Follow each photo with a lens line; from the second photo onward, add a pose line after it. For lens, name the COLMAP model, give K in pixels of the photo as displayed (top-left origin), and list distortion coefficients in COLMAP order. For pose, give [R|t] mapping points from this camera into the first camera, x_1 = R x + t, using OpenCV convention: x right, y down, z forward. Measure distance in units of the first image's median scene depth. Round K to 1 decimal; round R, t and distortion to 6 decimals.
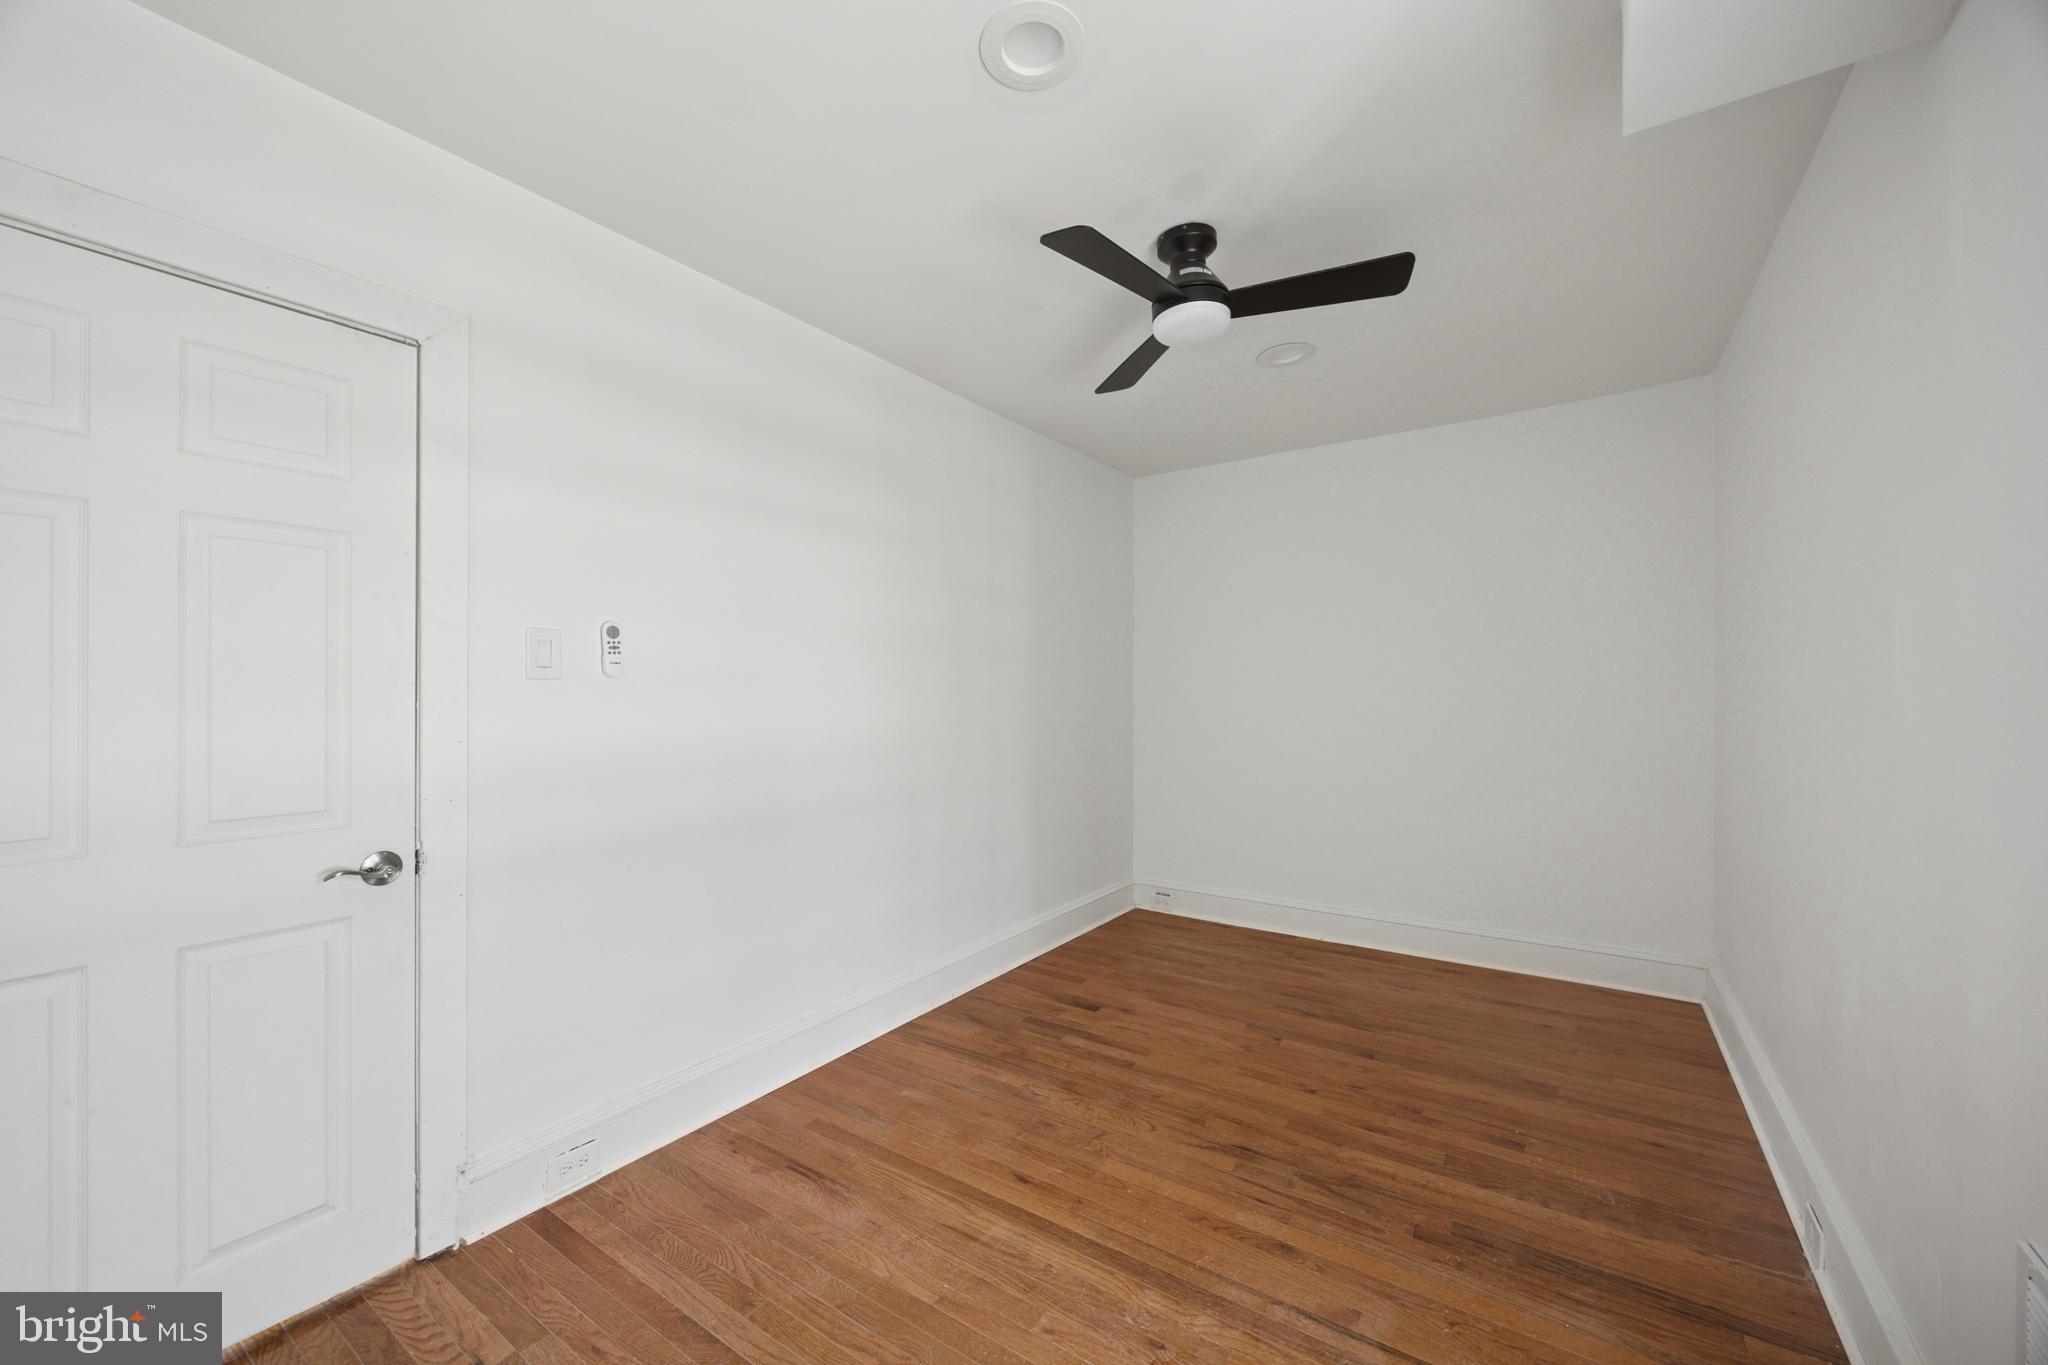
lens RADIAL K [[781.4, 0, 1031.5], [0, 781.4, 687.4], [0, 0, 1]] dist [-0.003618, 0.000467]
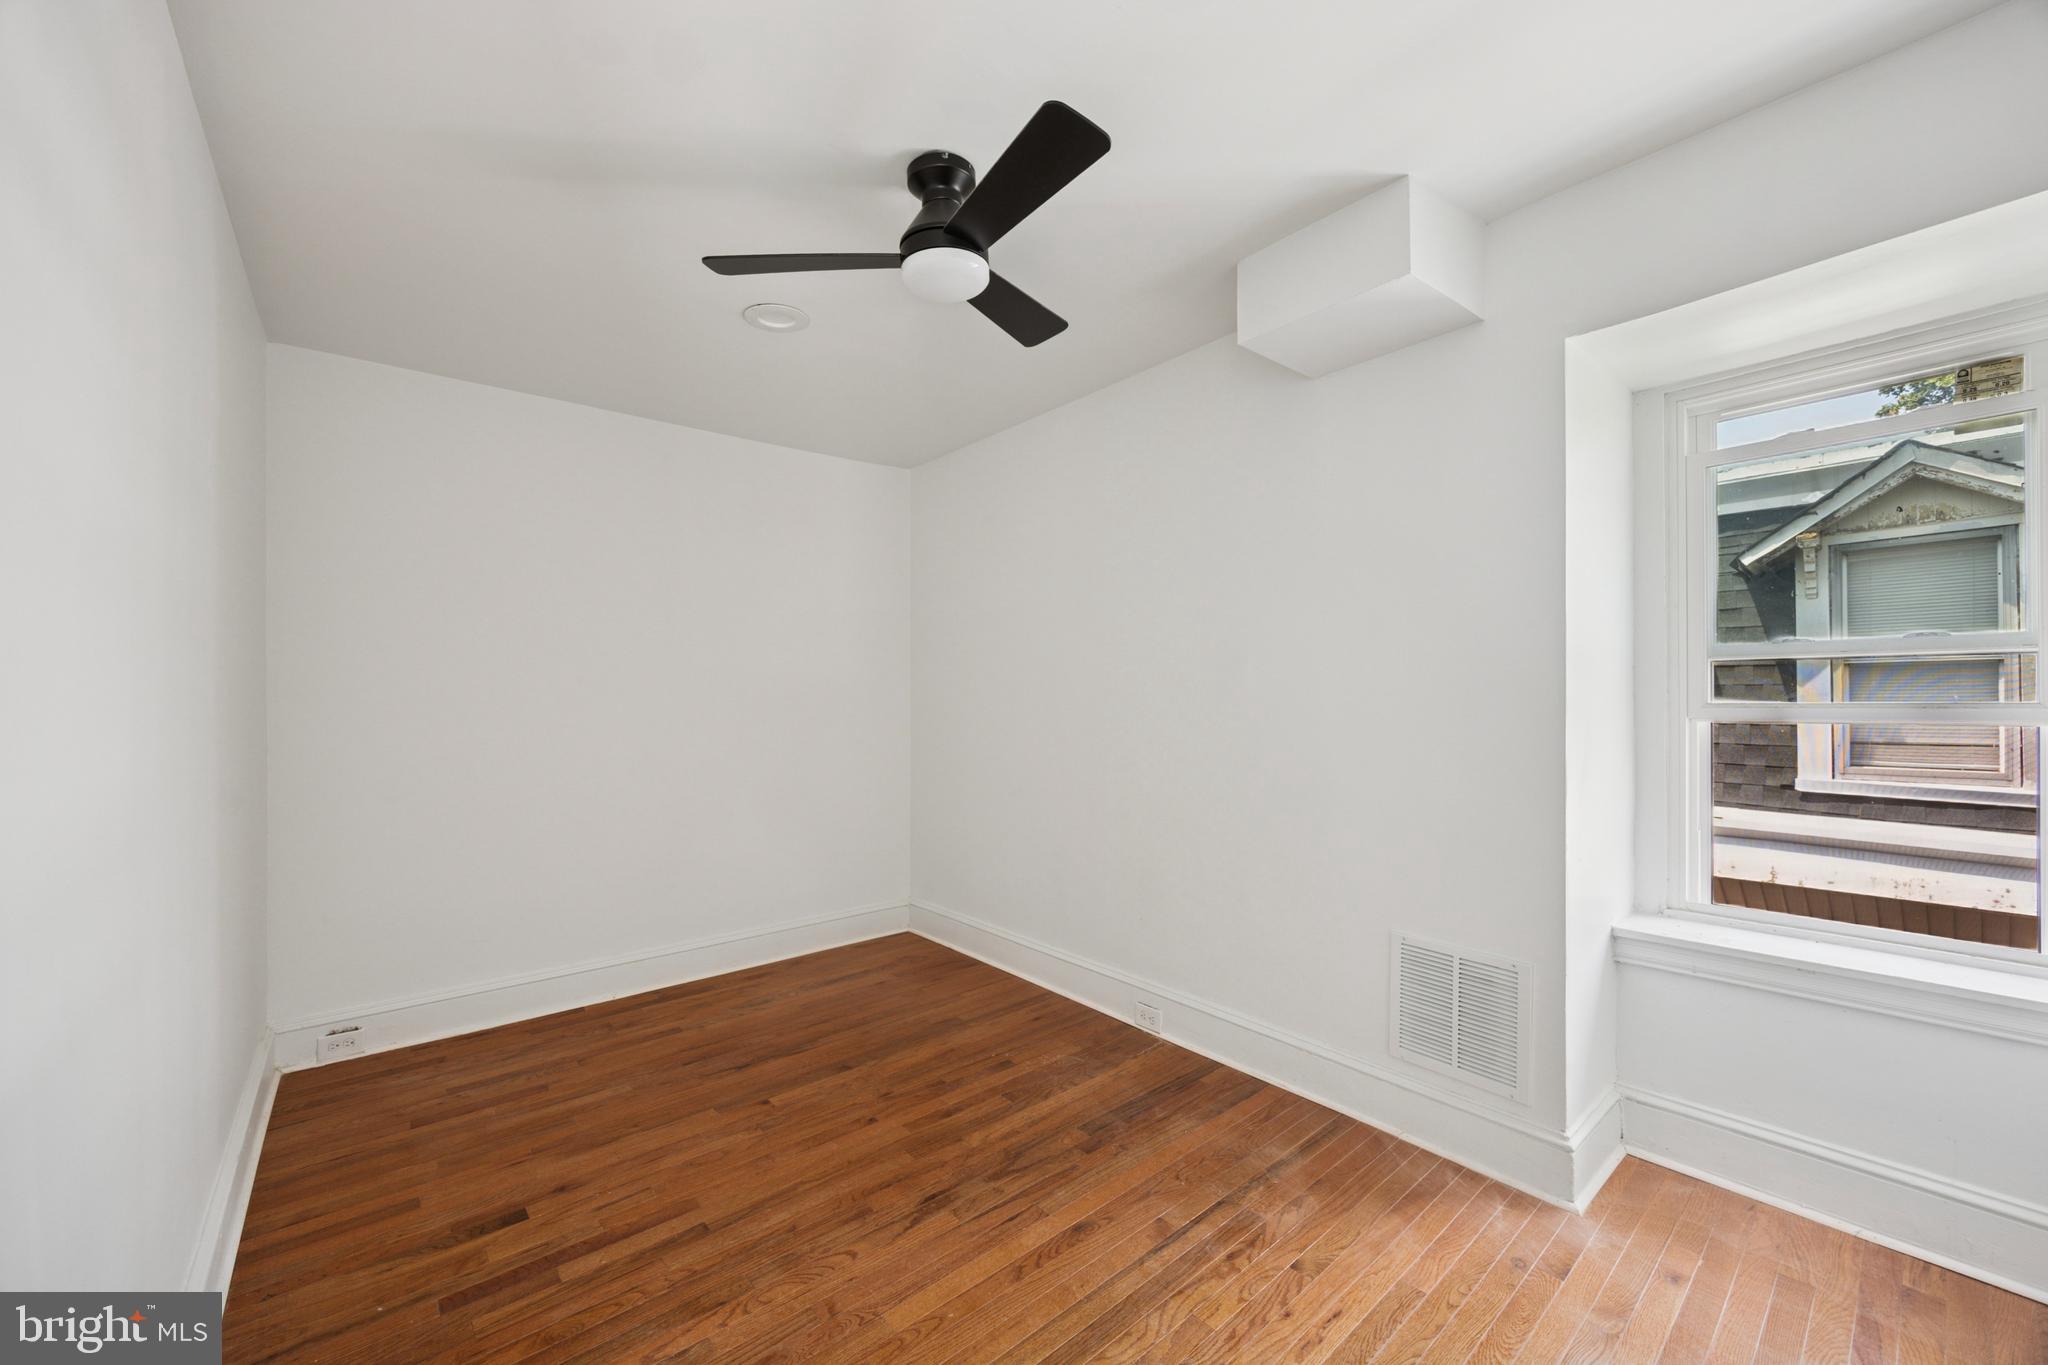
lens RADIAL K [[781.4, 0, 1027.9], [0, 781.4, 683.9], [0, 0, 1]] dist [-0.003618, 0.000467]
pose [[0.272751, 0.018992, 0.961897, -0.478045], [0.004691, 0.999767, -0.021070, 0.010936], [-0.962073, 0.010259, 0.272599, 0.525680]]
